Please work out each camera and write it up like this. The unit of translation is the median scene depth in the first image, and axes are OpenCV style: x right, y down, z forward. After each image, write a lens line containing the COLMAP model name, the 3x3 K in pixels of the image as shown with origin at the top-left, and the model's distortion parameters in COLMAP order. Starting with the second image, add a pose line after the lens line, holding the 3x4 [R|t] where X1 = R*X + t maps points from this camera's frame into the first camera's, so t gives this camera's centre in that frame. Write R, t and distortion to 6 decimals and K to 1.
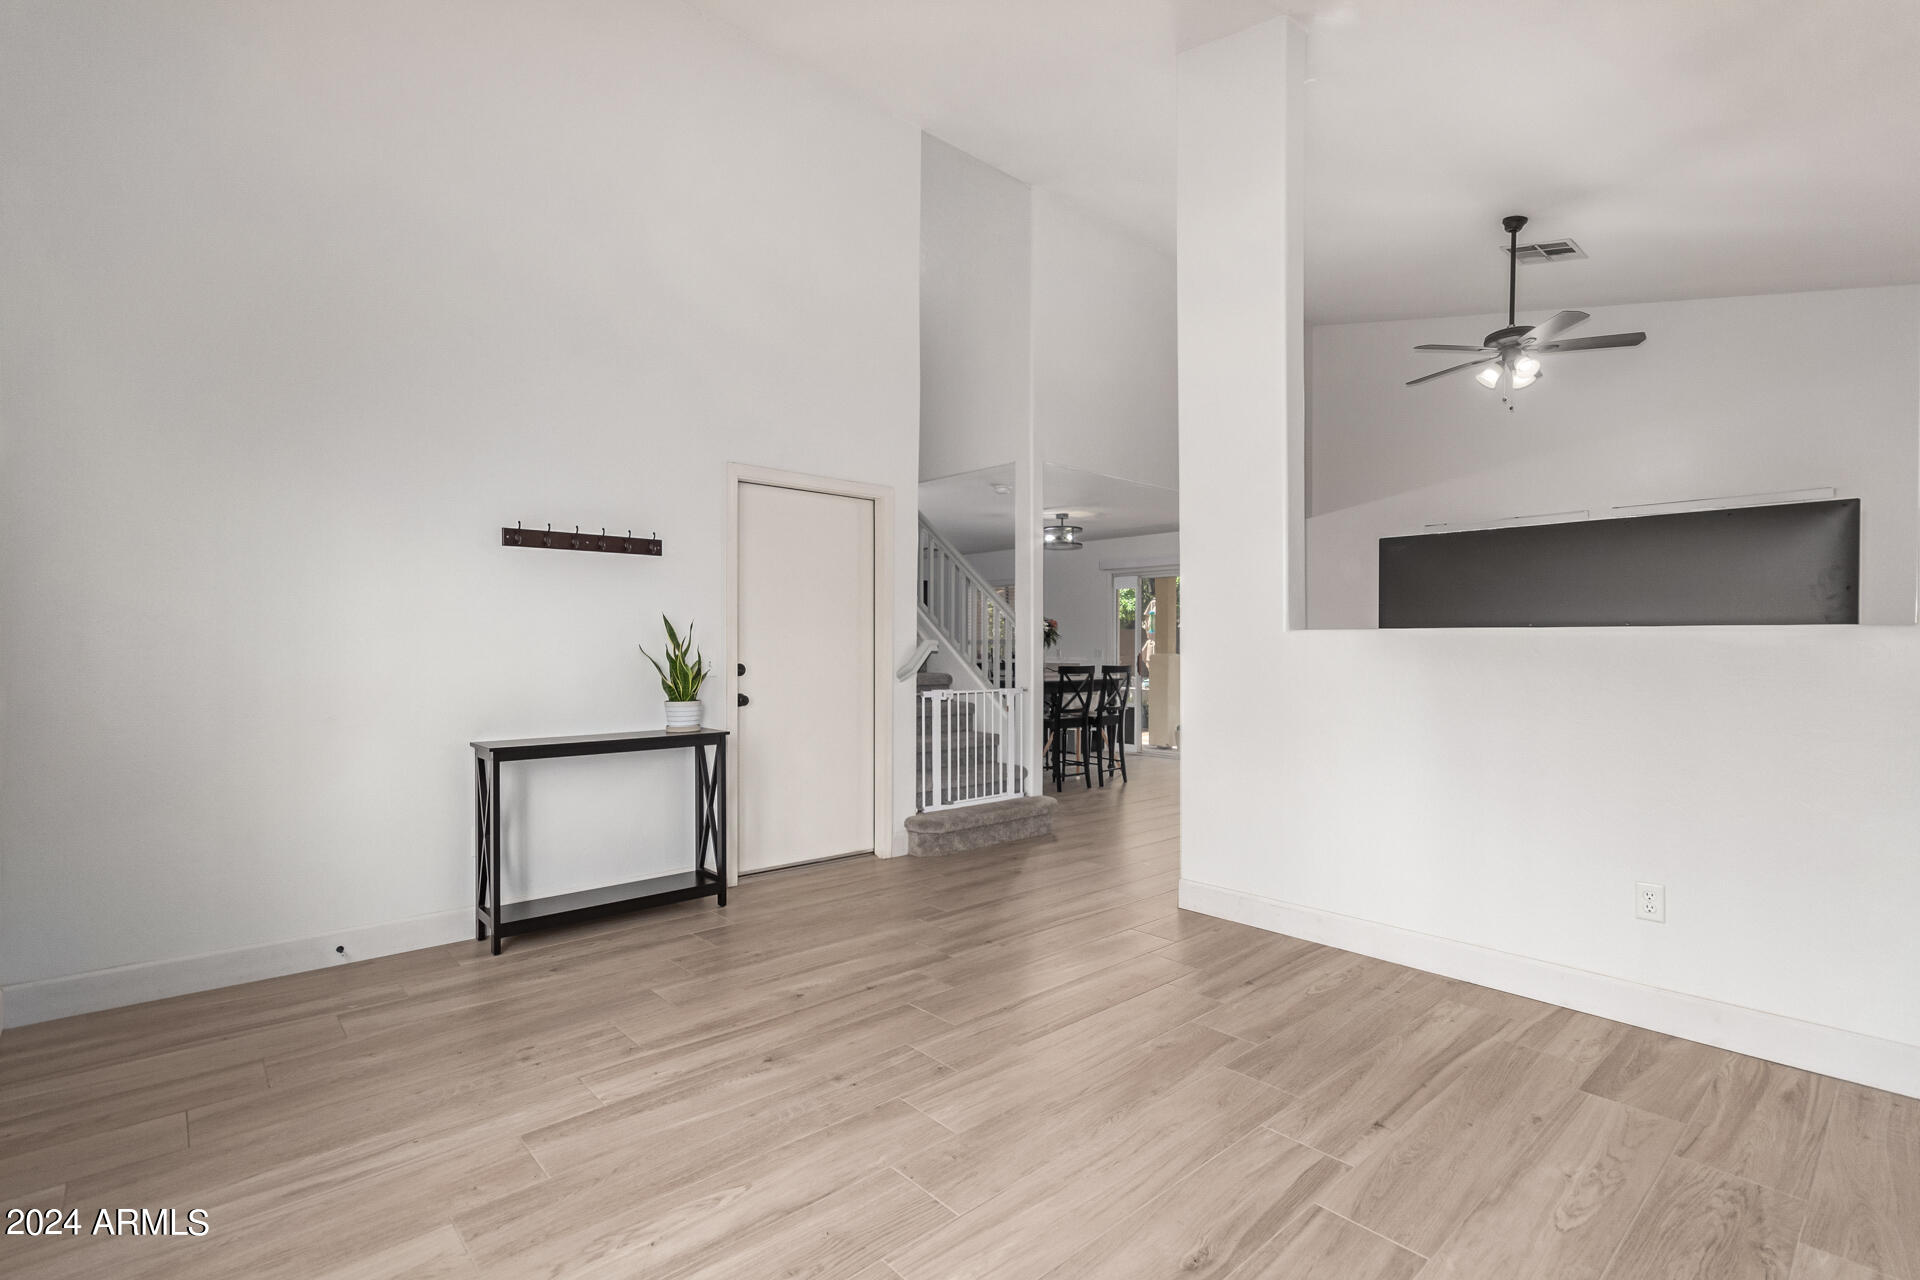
lens RADIAL K [[892.5, 0, 971.7], [0, 892.5, 642.9], [0, 0, 1]] dist [0.002645, 0.000149]
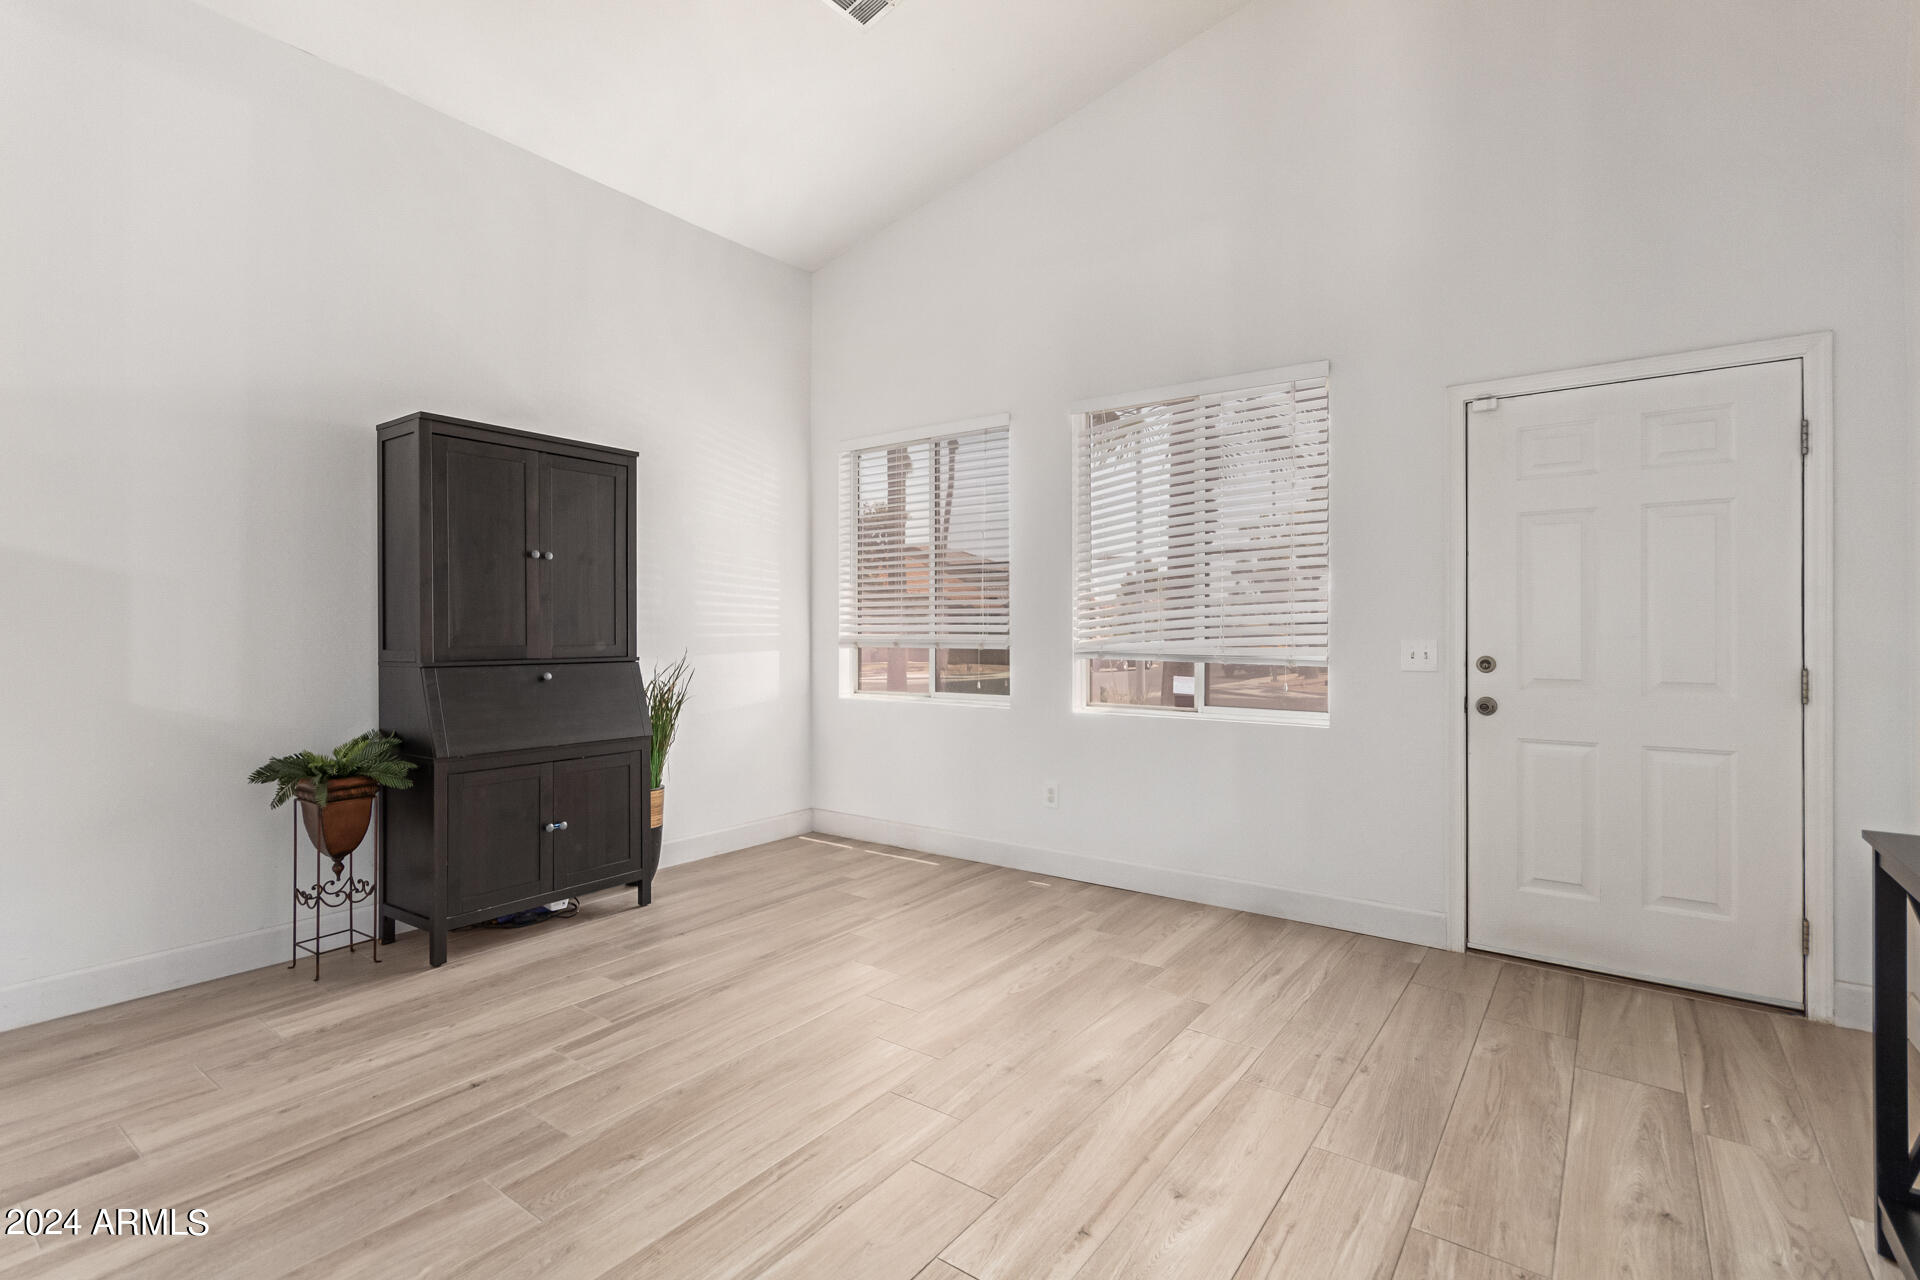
lens RADIAL K [[892.5, 0, 971.7], [0, 892.5, 642.9], [0, 0, 1]] dist [0.002645, 0.000149]
pose [[-0.979006, -0.001121, -0.203827, 0.094910], [-0.002912, 0.999960, 0.008485, 0.010103], [0.203809, 0.008900, -0.978970, 2.034097]]
